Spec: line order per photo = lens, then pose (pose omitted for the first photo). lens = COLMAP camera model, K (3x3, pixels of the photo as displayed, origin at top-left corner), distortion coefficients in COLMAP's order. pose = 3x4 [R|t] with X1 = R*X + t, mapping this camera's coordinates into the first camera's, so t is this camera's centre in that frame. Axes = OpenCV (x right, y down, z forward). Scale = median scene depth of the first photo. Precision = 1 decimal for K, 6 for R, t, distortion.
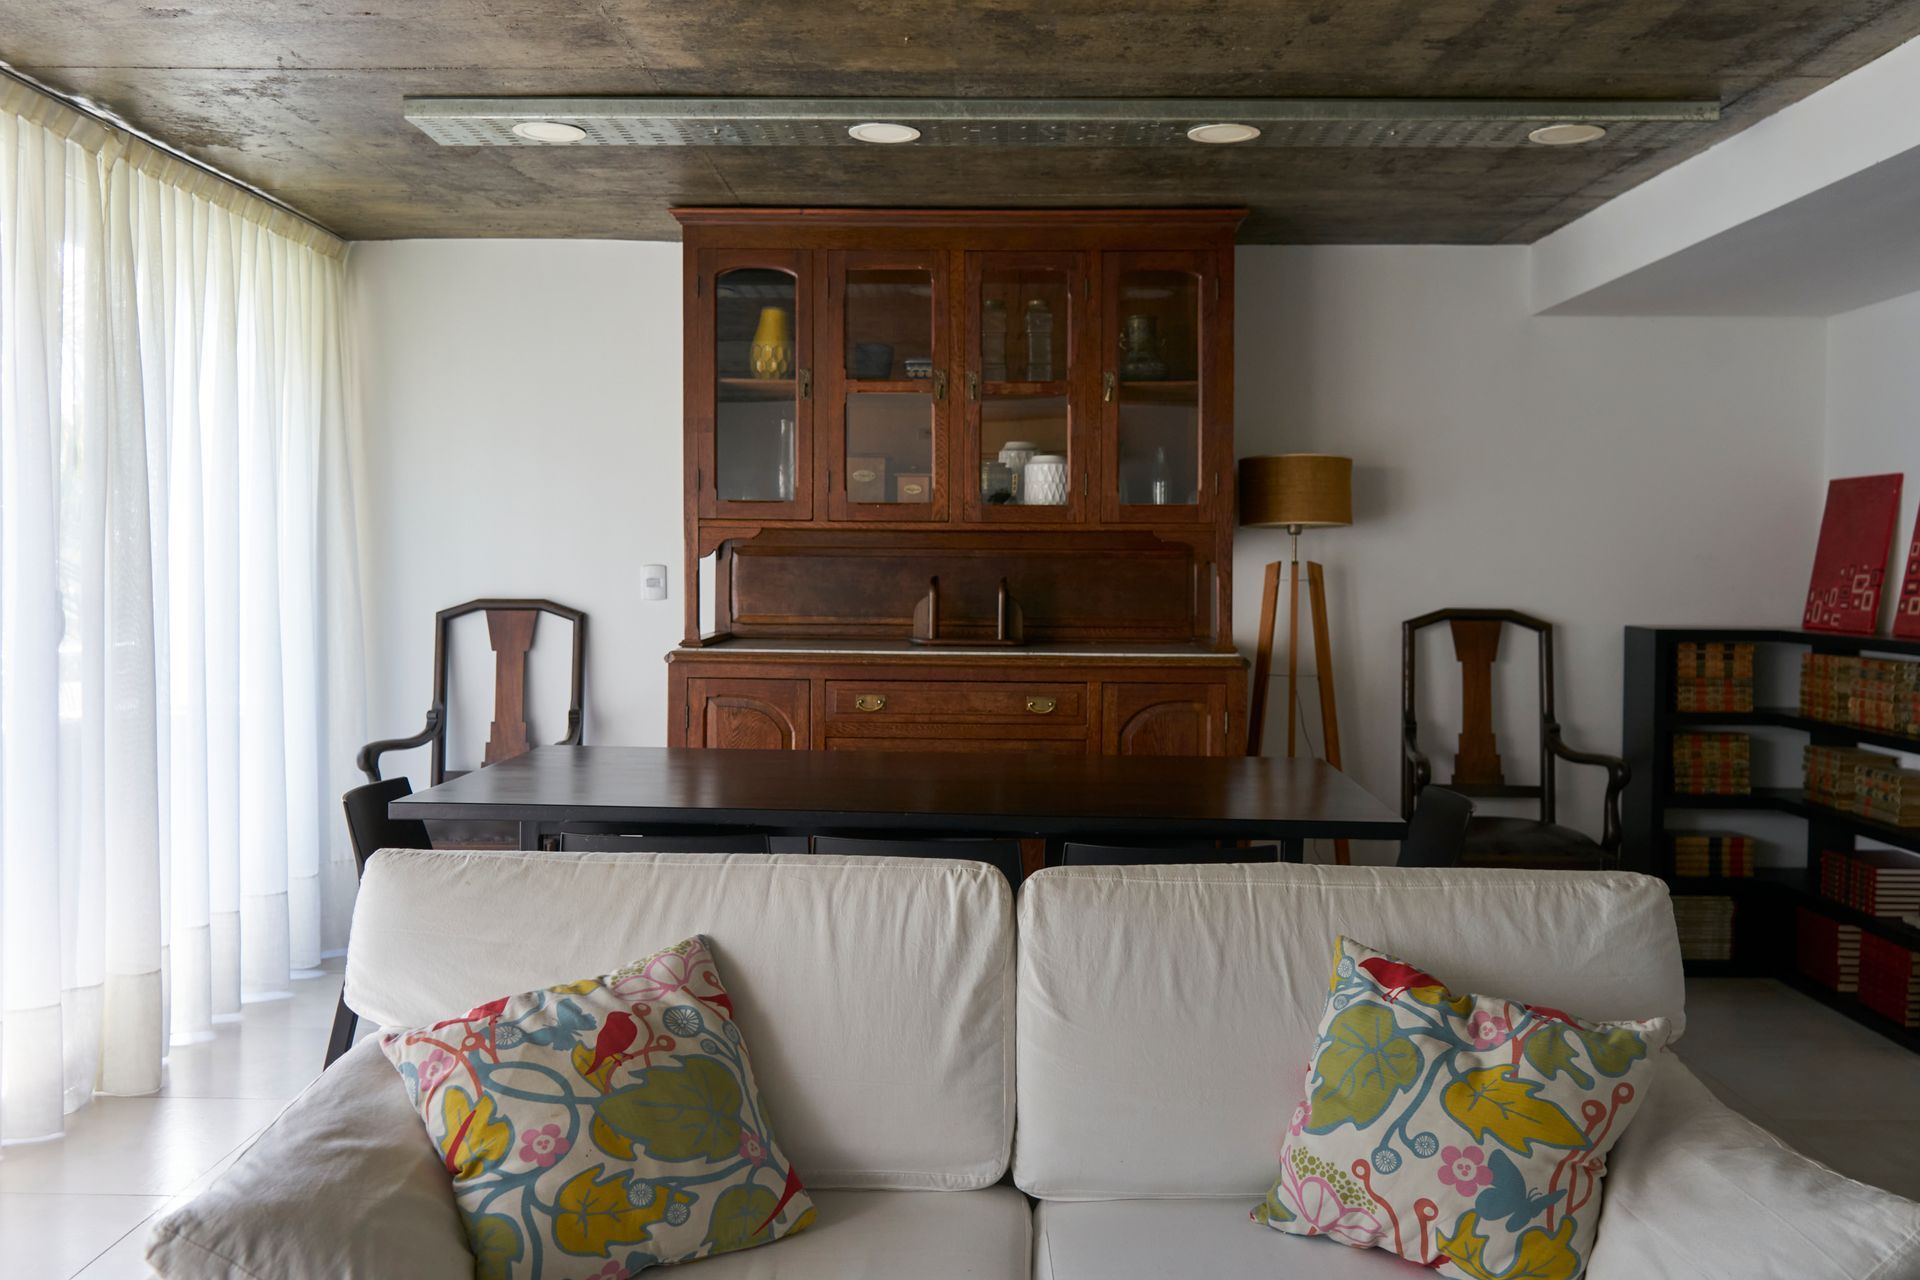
lens RADIAL K [[1548.3, 0, 960.0], [0, 1548.3, 640.0], [0, 0, 1]] dist [0.012180, 0.000492]
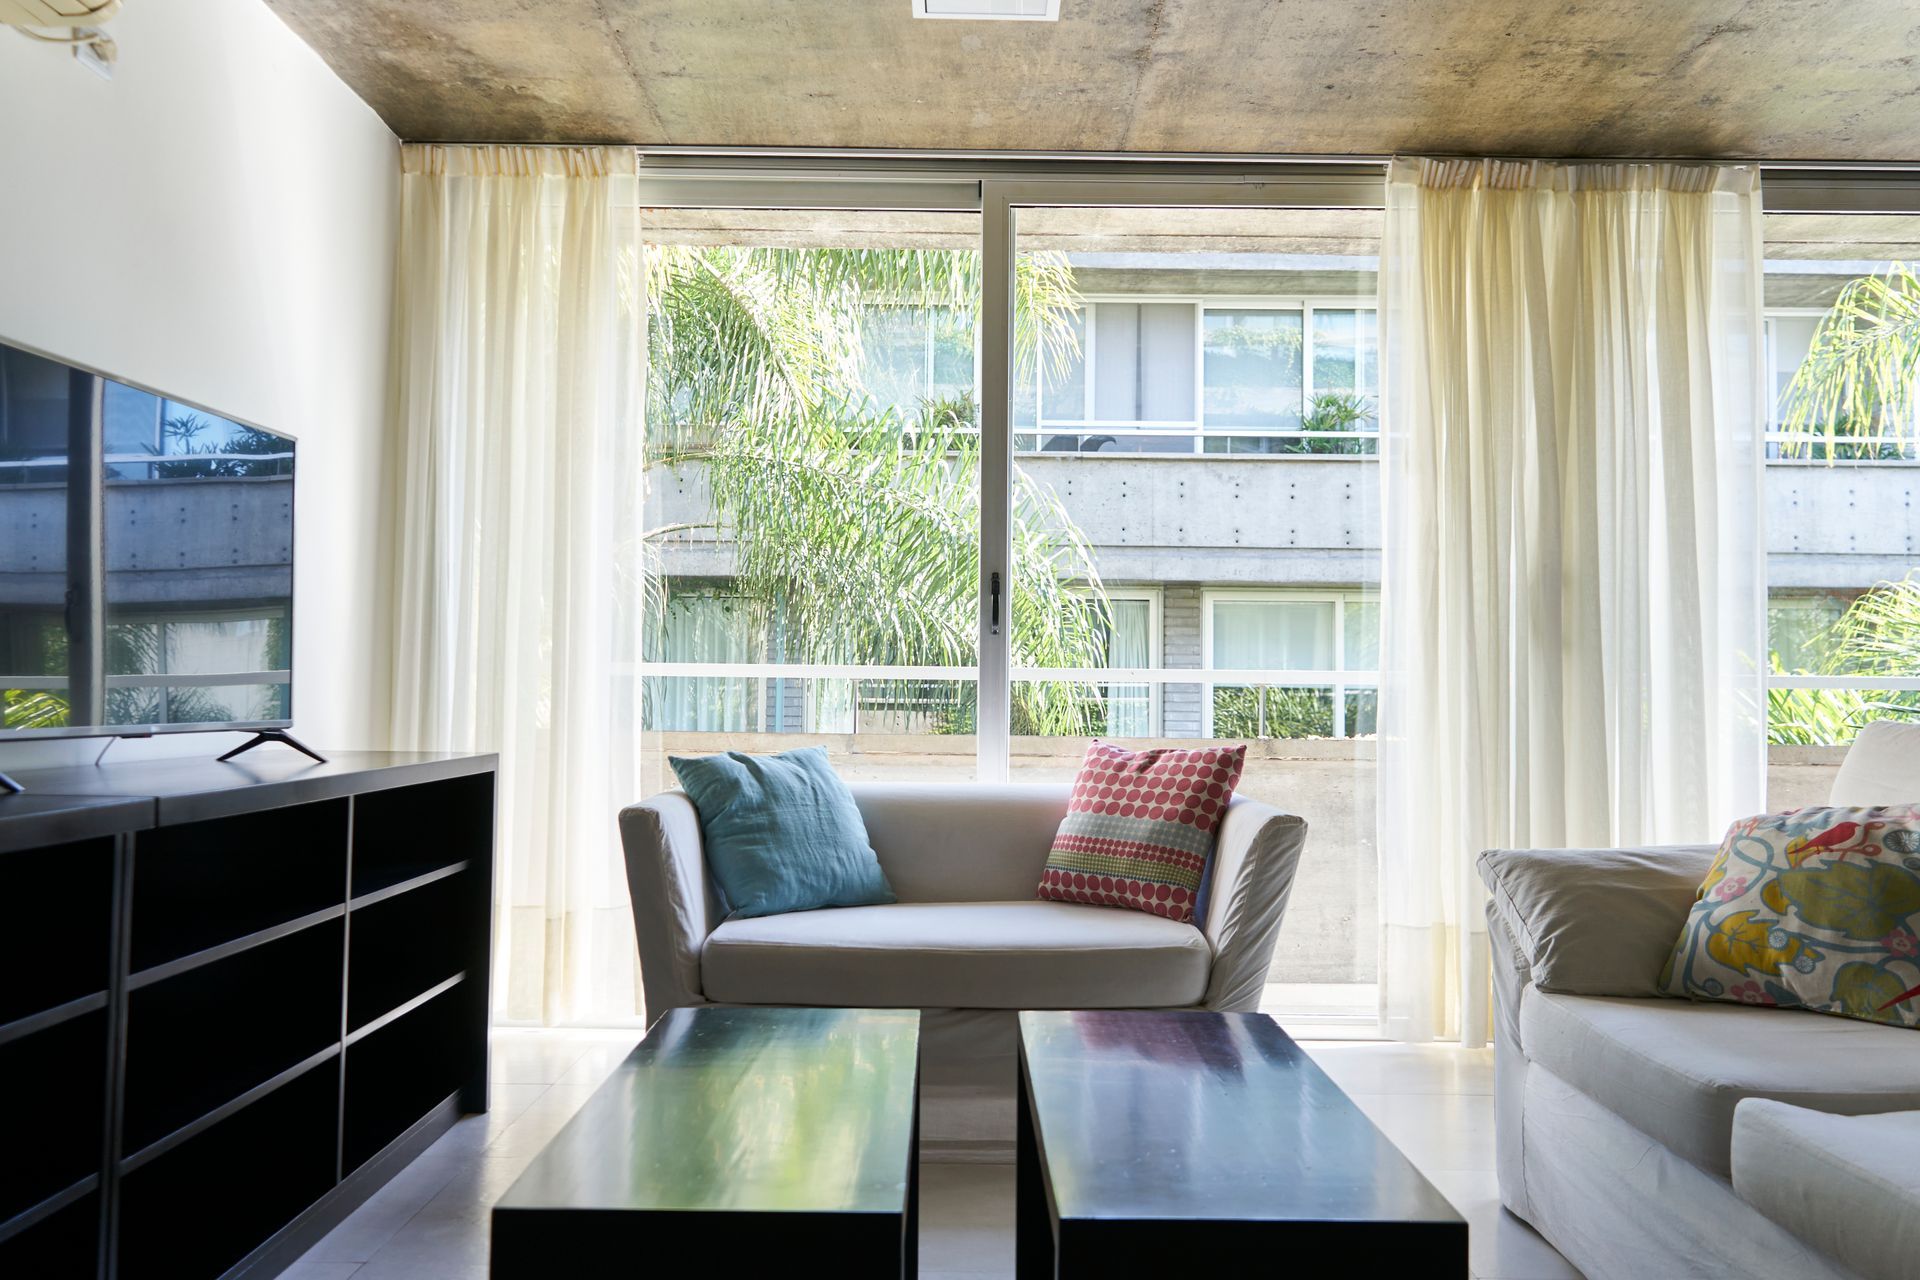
lens RADIAL K [[1620.0, 0, 960.0], [0, 1620.0, 640.0], [0, 0, 1]] dist [-0.002944, -0.003309]
pose [[0.011141, -0.040961, -0.999099, 1.130466], [-0.042474, 0.998239, -0.041400, 0.191299], [0.999035, 0.042897, 0.009382, 0.293631]]
